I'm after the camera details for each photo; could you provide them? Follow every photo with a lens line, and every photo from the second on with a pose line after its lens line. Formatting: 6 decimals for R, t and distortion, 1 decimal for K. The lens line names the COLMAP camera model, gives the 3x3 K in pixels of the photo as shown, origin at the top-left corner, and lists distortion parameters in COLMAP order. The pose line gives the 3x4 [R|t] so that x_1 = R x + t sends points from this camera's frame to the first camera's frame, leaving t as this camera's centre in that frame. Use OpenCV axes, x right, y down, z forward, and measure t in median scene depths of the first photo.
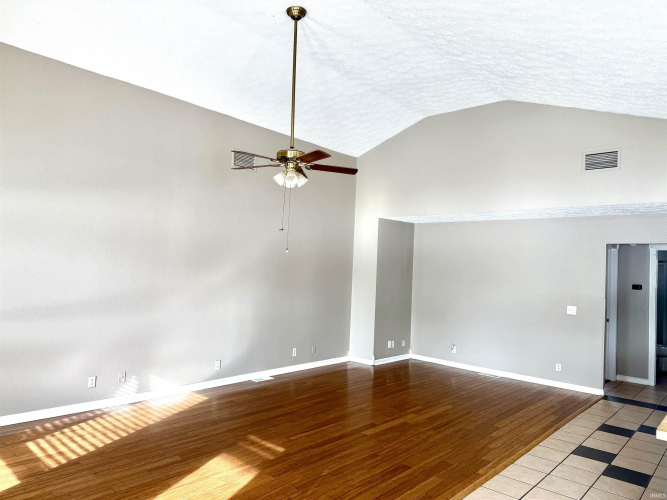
lens RADIAL K [[467.4, 0, 332.4], [0, 467.4, 251.9], [0, 0, 1]] dist [0.027520, -0.005513]
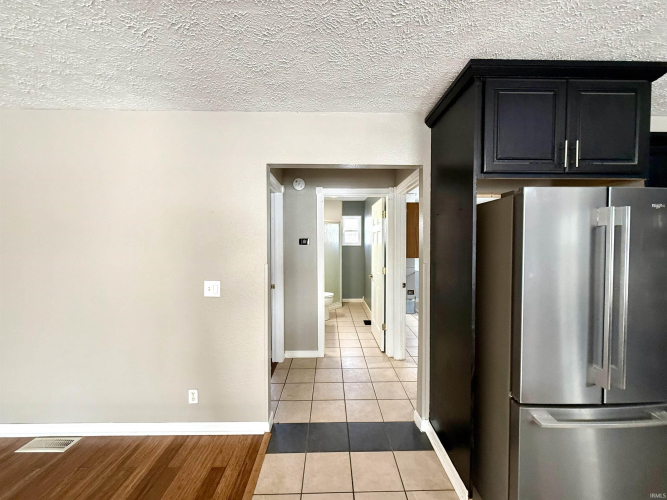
lens RADIAL K [[266.6, 0, 334.8], [0, 266.6, 251.3], [0, 0, 1]] dist [0.002774, -0.000072]
pose [[0.739339, -0.065596, 0.670130, 0.587801], [0.009453, 0.996156, 0.087080, 0.079838], [-0.673267, -0.058046, 0.737118, 0.978758]]
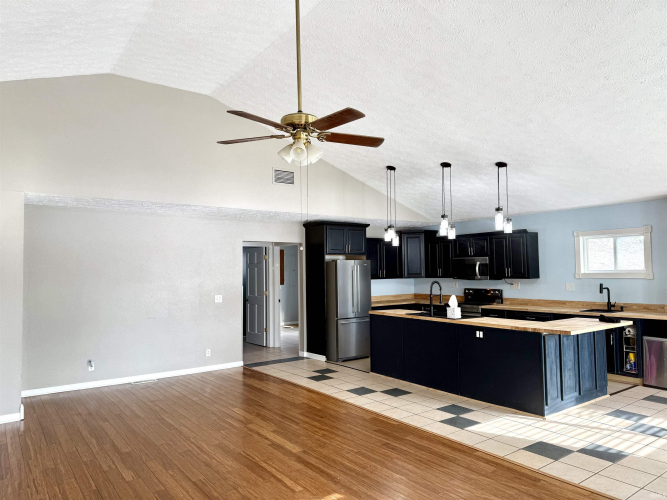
lens RADIAL K [[467.4, 0, 330.5], [0, 467.4, 250.9], [0, 0, 1]] dist [0.027520, -0.005513]
pose [[0.216976, -0.008364, 0.976141, -0.758935], [-0.011386, 0.999874, 0.011099, -0.010584], [-0.976111, -0.013522, 0.216853, 0.706719]]
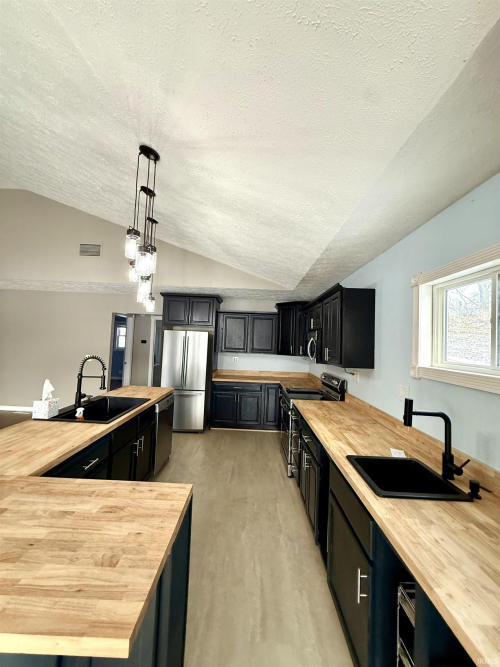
lens RADIAL K [[266.6, 0, 251.9], [0, 266.6, 328.7], [0, 0, 1]] dist [0.002774, -0.000072]
pose [[0.750110, 0.025386, 0.660825, 0.489089], [-0.036303, 0.999337, 0.002817, 0.022116], [-0.660316, -0.026103, 0.750535, 0.105537]]
